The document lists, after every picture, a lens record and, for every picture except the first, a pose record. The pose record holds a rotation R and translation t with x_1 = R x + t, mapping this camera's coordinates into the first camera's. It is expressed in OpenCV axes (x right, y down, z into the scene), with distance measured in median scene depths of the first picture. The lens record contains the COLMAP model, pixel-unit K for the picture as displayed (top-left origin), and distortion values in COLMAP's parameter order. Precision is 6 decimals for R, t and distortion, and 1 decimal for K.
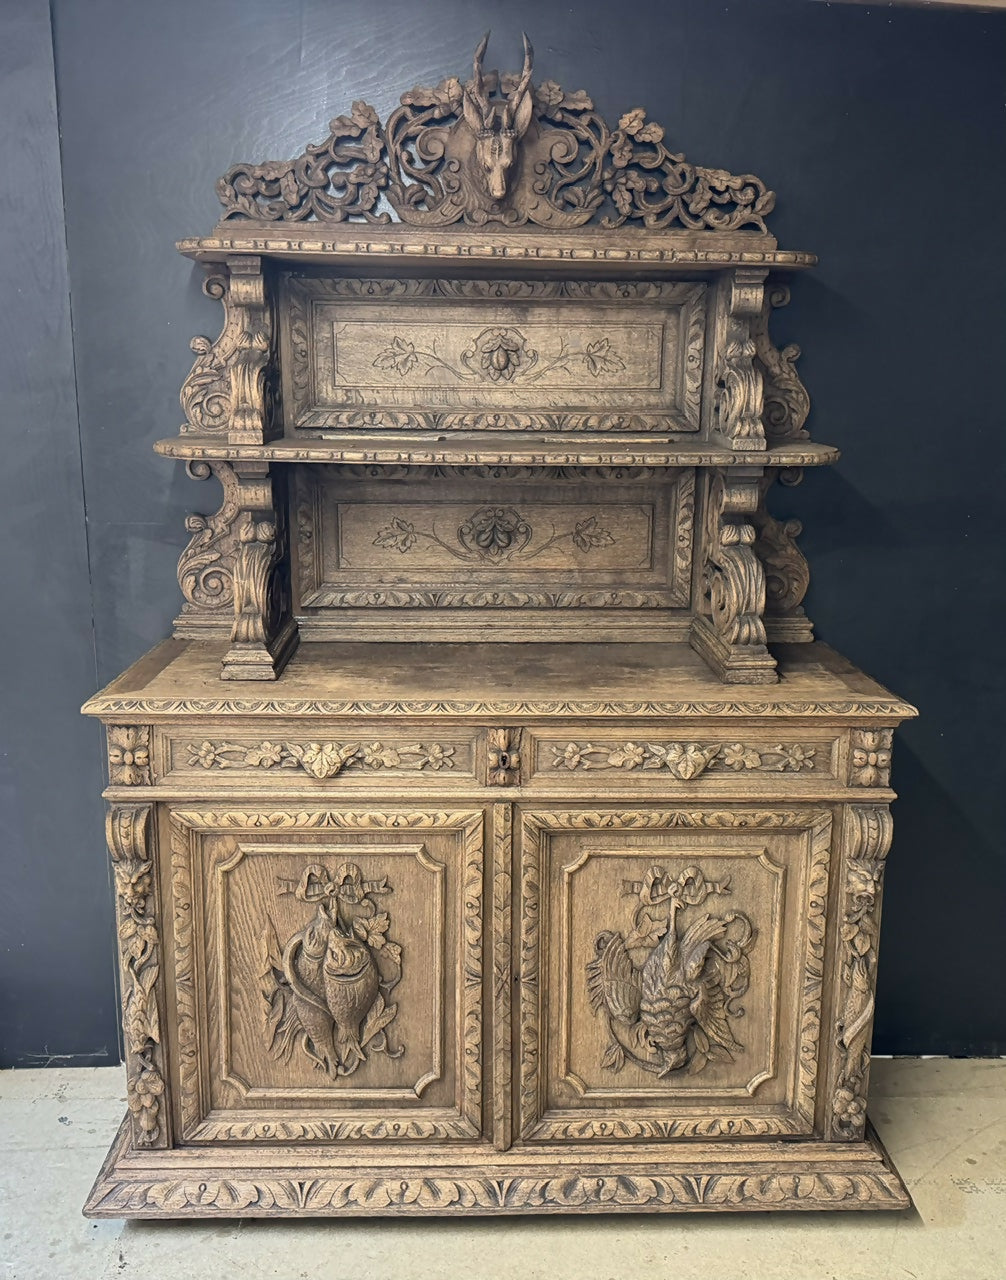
lens RADIAL K [[1194.4, 0, 502.0], [0, 1194.4, 642.8], [0, 0, 1]] dist [0.208079, -0.501463]
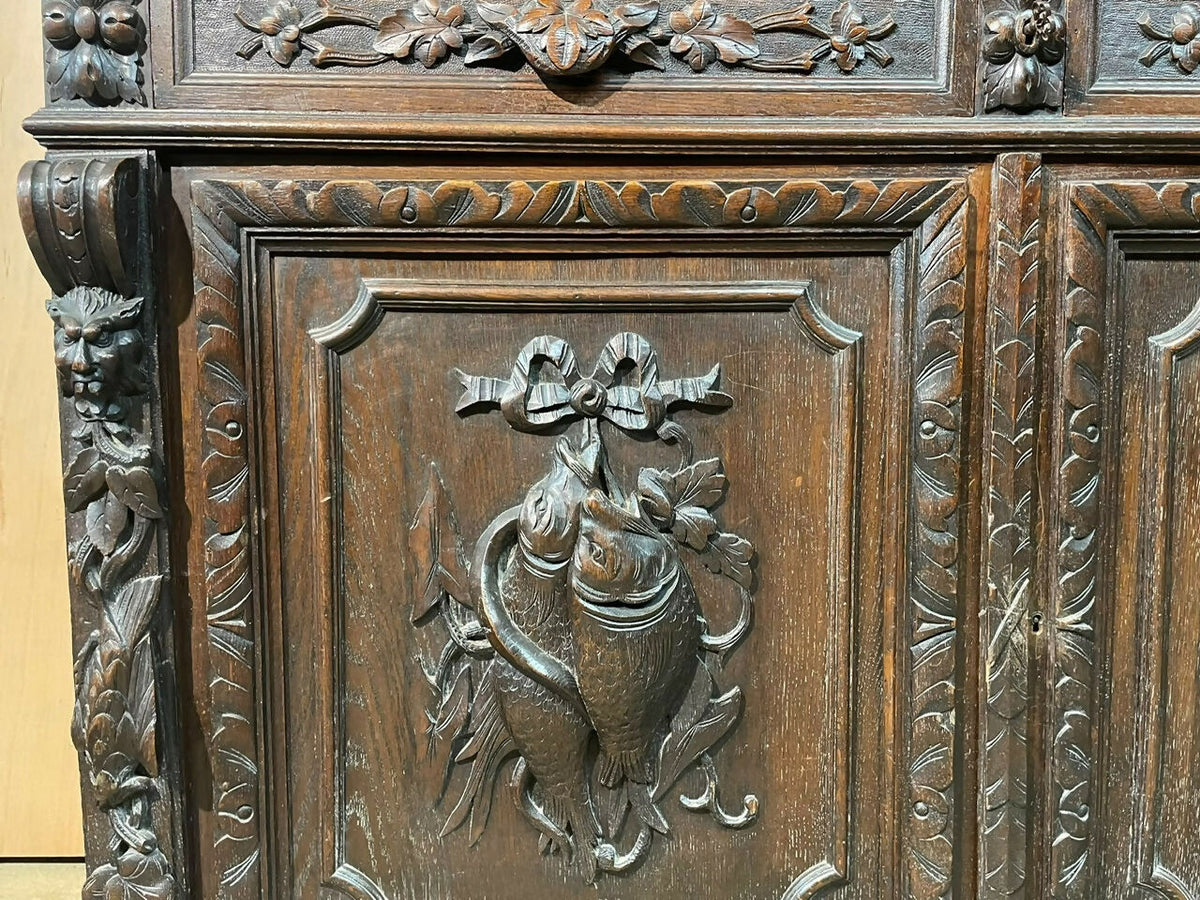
lens RADIAL K [[984.5, 0, 628.8], [0, 984.5, 452.4], [0, 0, 1]] dist [0.103090, -0.148982]
pose [[0.999585, -0.012279, -0.026071, -0.112991], [0.008801, 0.991533, -0.129556, 0.256445], [0.027441, 0.129272, 0.991229, 0.641417]]
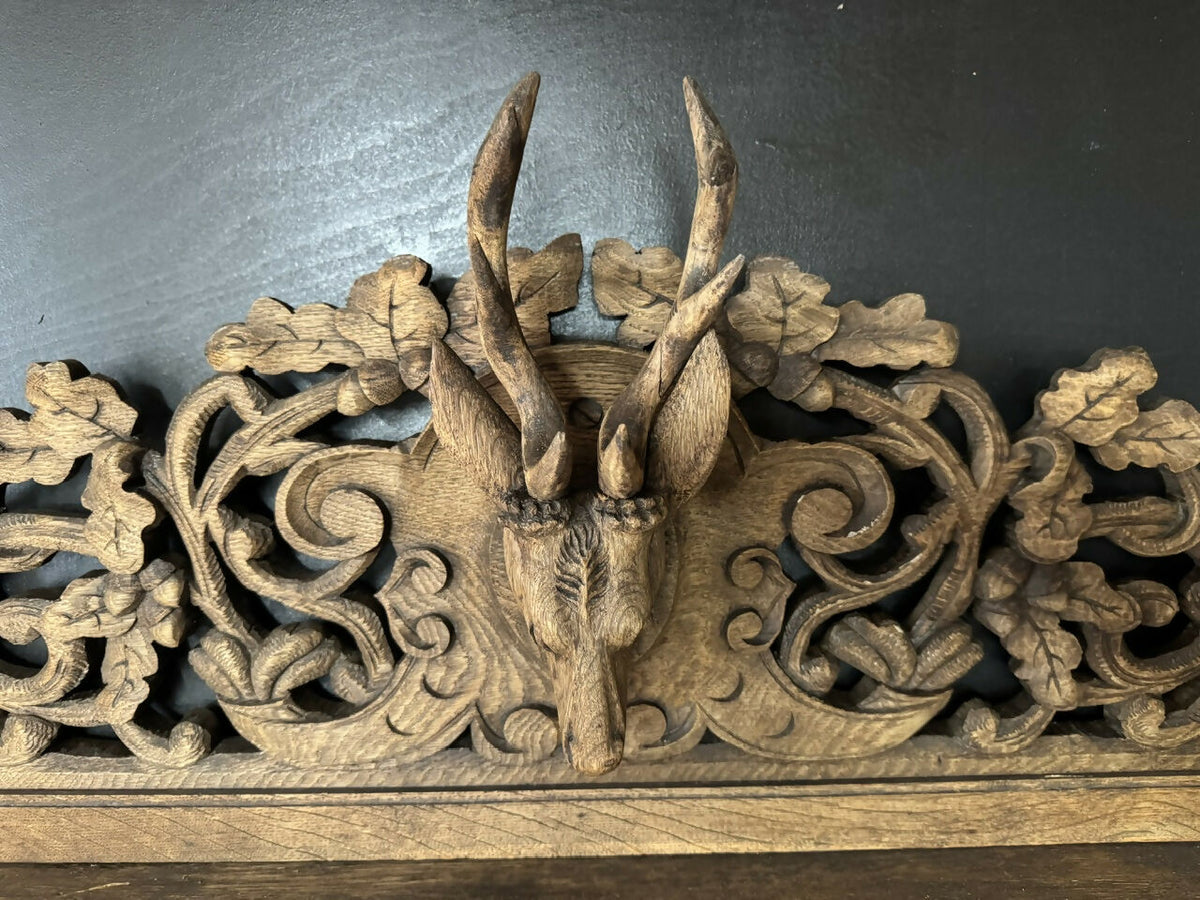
lens RADIAL K [[858.0, 0, 603.2], [0, 858.0, 451.6], [0, 0, 1]] dist [0.018315, -0.041134]
pose [[0.999559, -0.027030, -0.012334, 0.002480], [0.025755, 0.995254, -0.093846, -0.411377], [0.014812, 0.093487, 0.995510, 0.834366]]
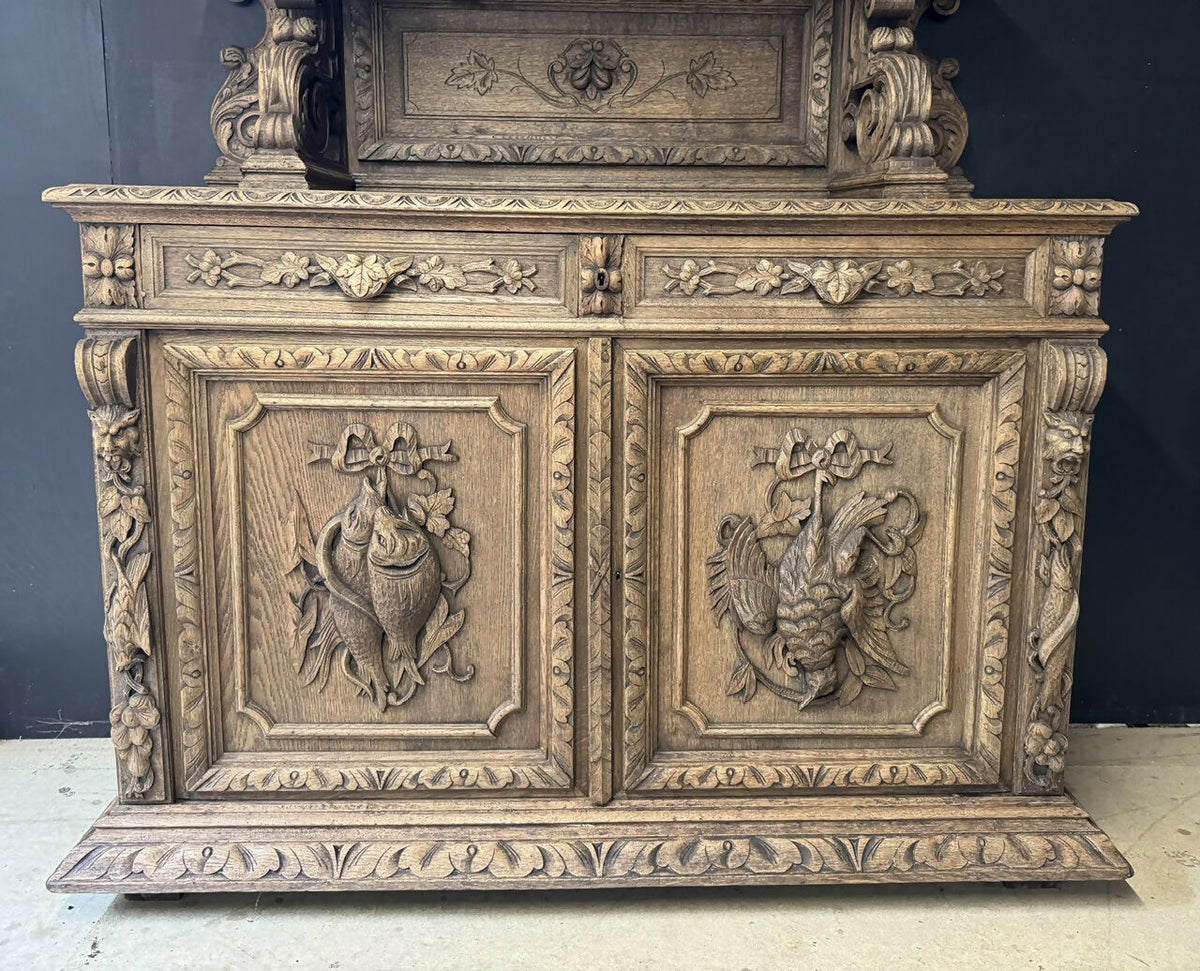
lens RADIAL K [[1053.7, 0, 618.4], [0, 1053.7, 405.4], [0, 0, 1]] dist [0.181243, -0.408736]
pose [[0.999985, -0.001373, 0.005380, 0.008358], [0.001703, 0.998086, -0.061812, 0.205653], [-0.005285, 0.061821, 0.998073, 0.304708]]
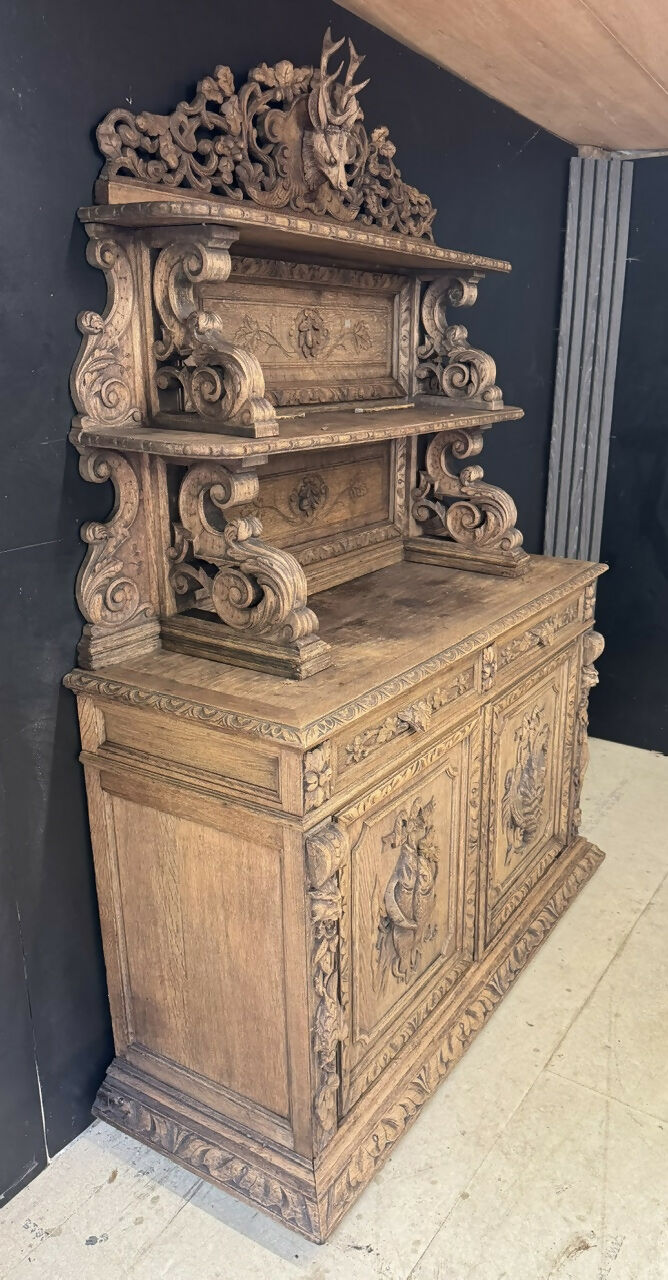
lens RADIAL K [[914.5, 0, 414.1], [0, 914.5, 634.1], [0, 0, 1]] dist [0.167294, -0.346654]
pose [[0.529297, -0.258753, 0.808017, -0.759508], [0.172176, 0.965302, 0.196335, -0.132993], [-0.830783, 0.035201, 0.555483, 0.492041]]
